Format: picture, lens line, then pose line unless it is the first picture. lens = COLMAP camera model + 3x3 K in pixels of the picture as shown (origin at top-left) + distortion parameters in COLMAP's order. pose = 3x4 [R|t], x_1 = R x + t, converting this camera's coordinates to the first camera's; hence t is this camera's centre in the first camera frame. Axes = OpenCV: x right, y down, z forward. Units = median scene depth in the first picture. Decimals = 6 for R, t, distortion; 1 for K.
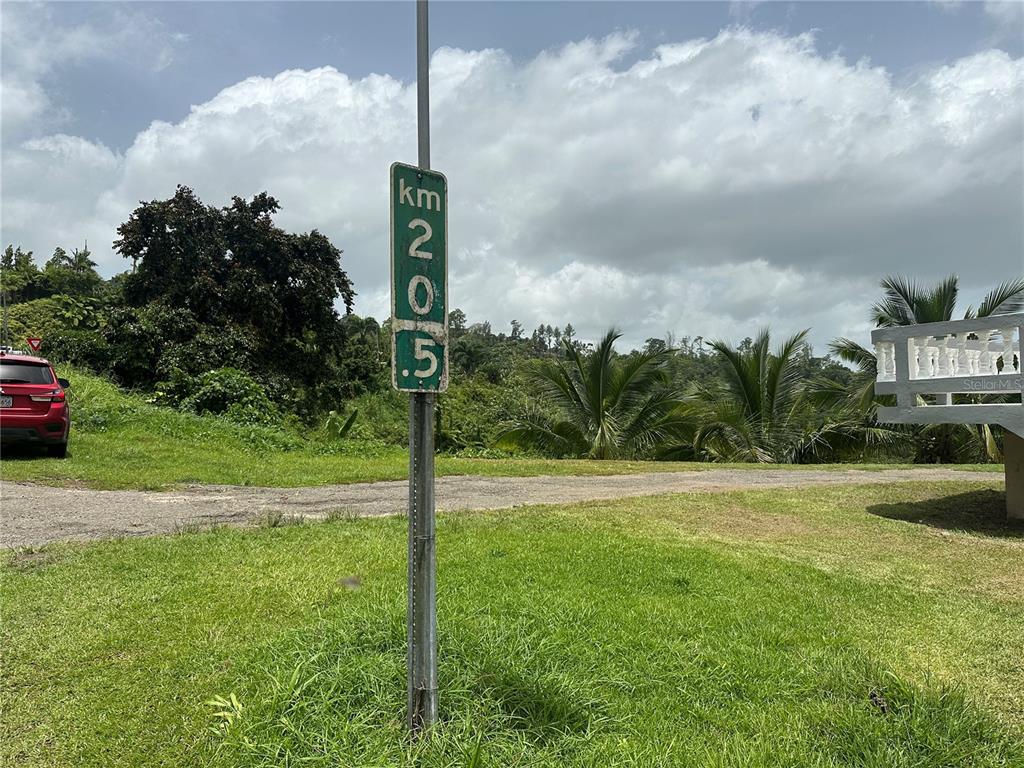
lens RADIAL K [[765.1, 0, 512.0], [0, 765.1, 384.0], [0, 0, 1]] dist [0.073843, 0.001499]
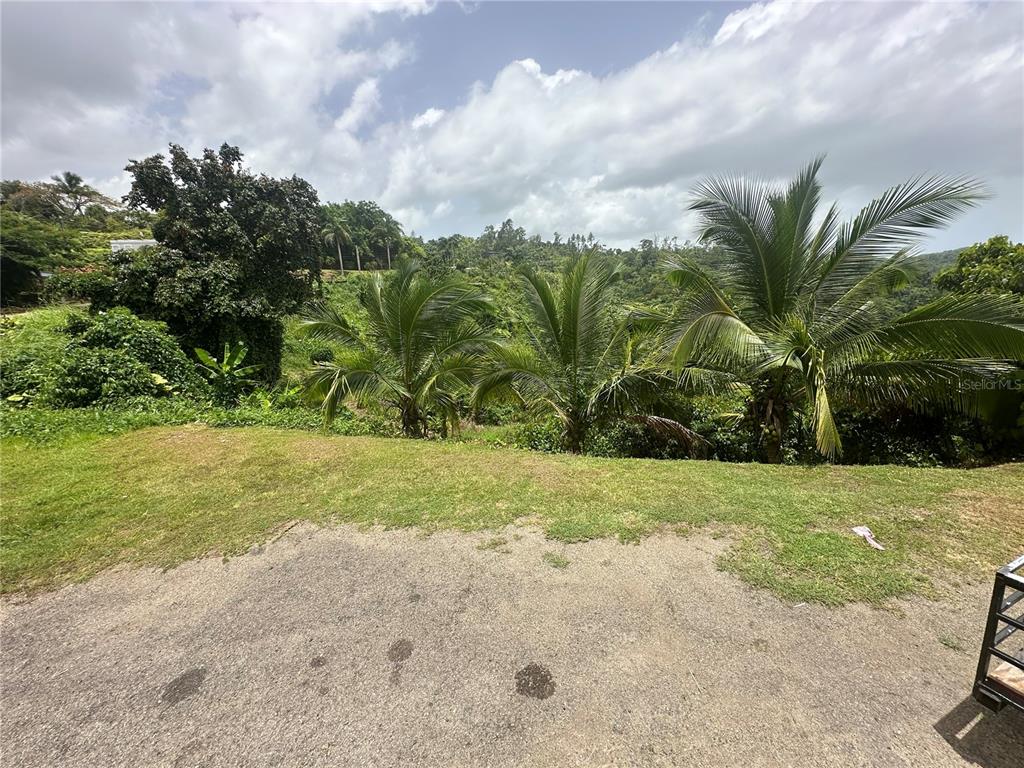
lens RADIAL K [[408.1, 0, 508.6], [0, 408.1, 385.1], [0, 0, 1]] dist [0.001436, -0.000044]
pose [[0.986675, 0.005472, -0.162613, 0.193980], [0.038968, 0.962400, 0.268827, -0.033236], [0.157970, -0.271581, 0.949362, 0.317601]]
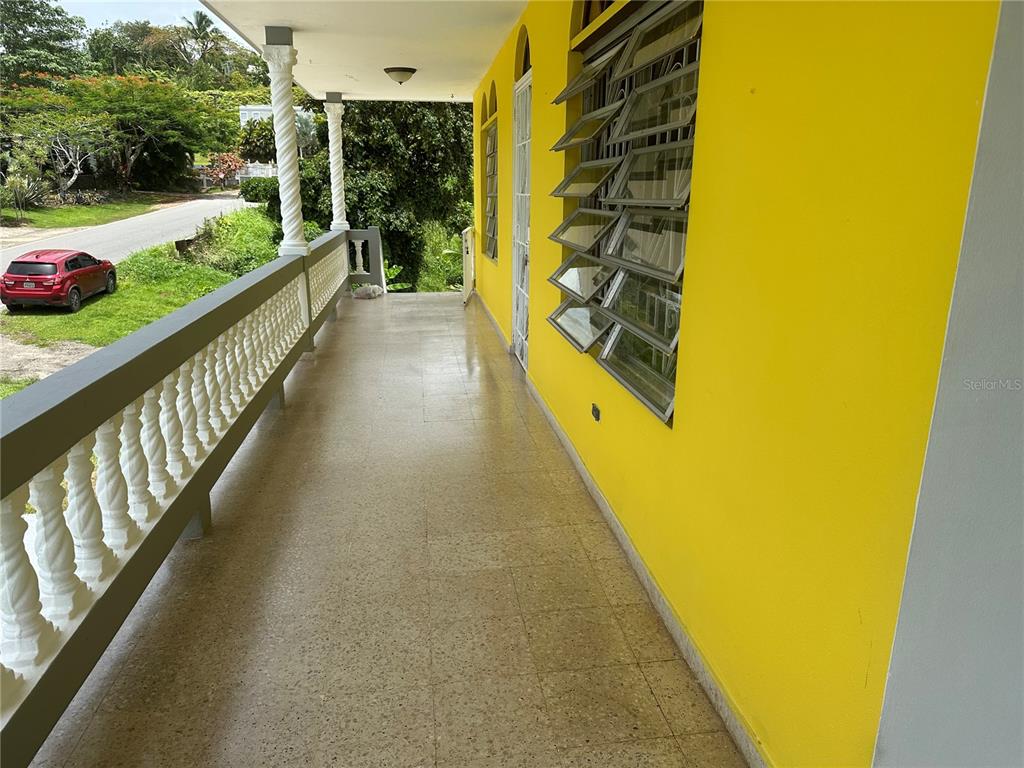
lens RADIAL K [[765.1, 0, 512.0], [0, 765.1, 384.0], [0, 0, 1]] dist [0.073843, 0.001499]
pose [[0.859828, 0.155431, -0.486350, 0.417270], [-0.004377, 0.954747, 0.297387, -0.098218], [0.510565, -0.253573, 0.821599, 0.000046]]
